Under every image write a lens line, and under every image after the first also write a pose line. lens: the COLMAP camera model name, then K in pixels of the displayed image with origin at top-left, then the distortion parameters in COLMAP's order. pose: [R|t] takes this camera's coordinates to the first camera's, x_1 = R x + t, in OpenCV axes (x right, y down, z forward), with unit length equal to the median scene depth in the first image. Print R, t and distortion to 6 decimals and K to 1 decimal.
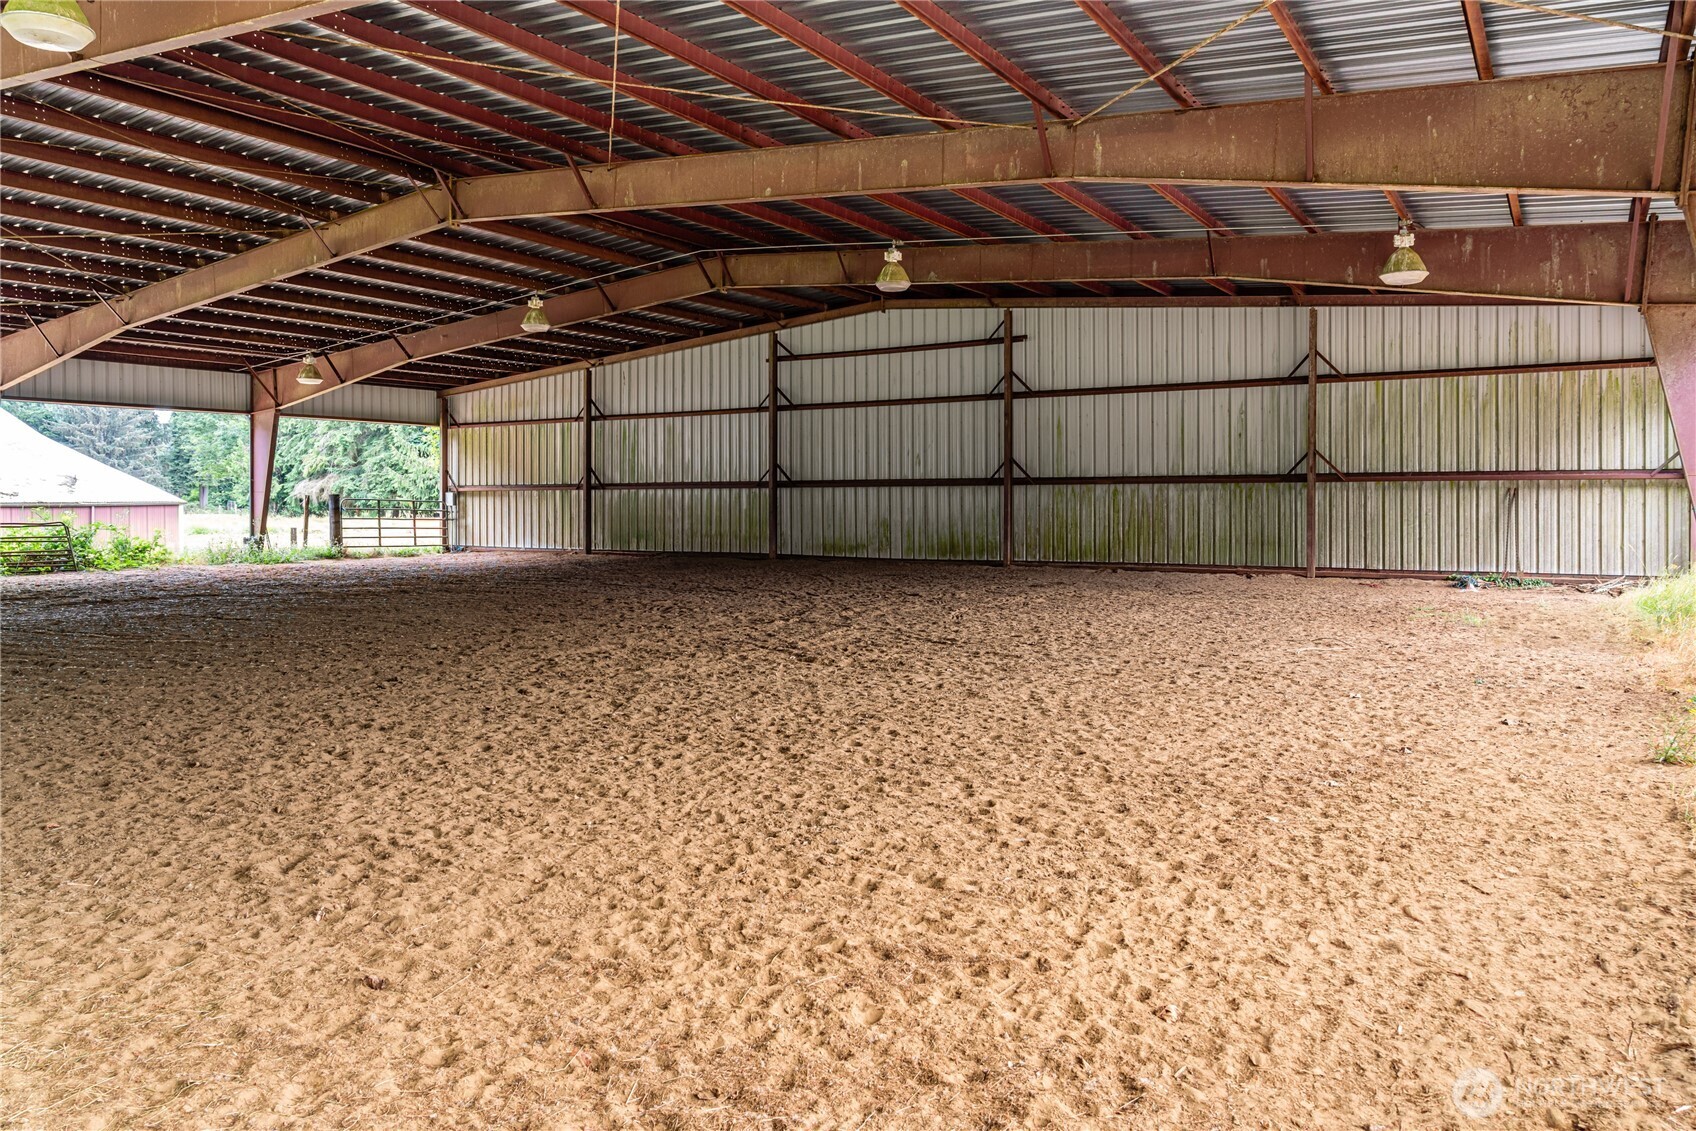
lens RADIAL K [[1161.9, 0, 861.4], [0, 1161.9, 514.2], [0, 0, 1]] dist [-0.028347, 0.017570]
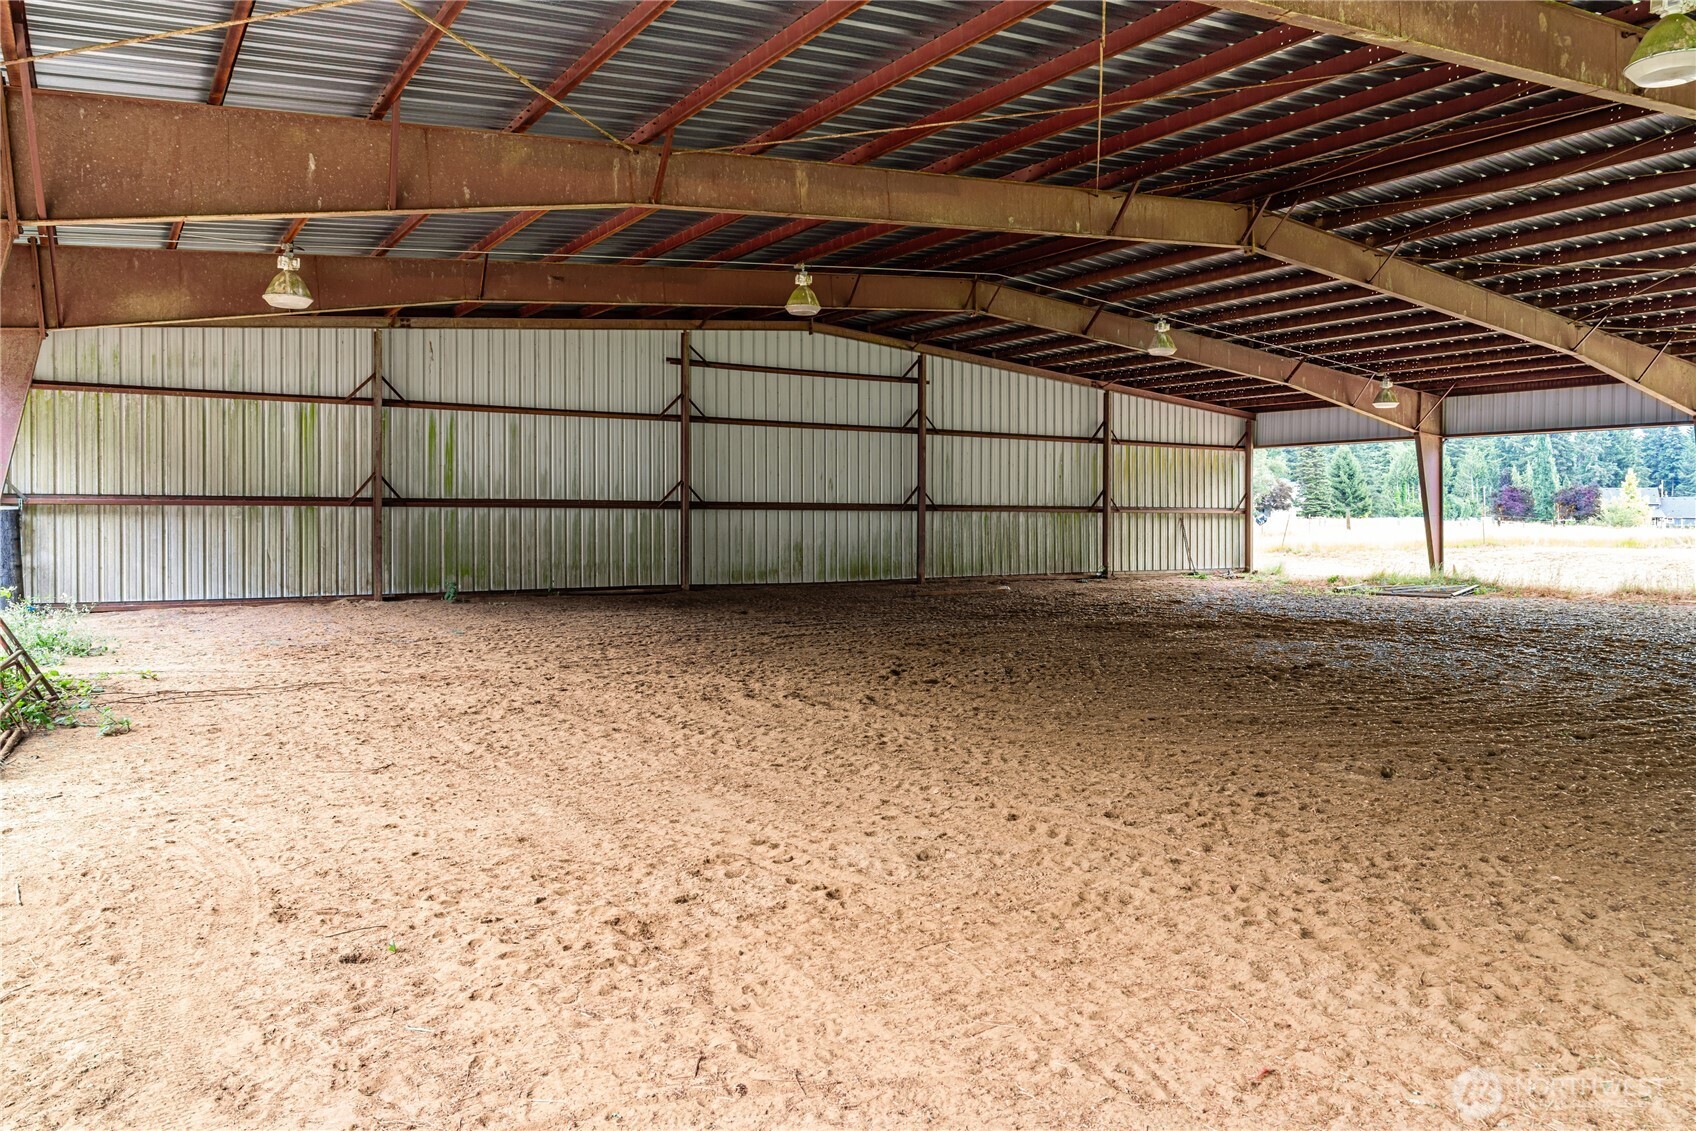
lens RADIAL K [[1161.9, 0, 855.7], [0, 1161.9, 512.3], [0, 0, 1]] dist [-0.028347, 0.017570]
pose [[0.413886, 0.012560, 0.910242, -0.828242], [0.008648, 0.999805, -0.017728, -0.003914], [-0.910287, 0.015210, 0.413697, 0.530702]]
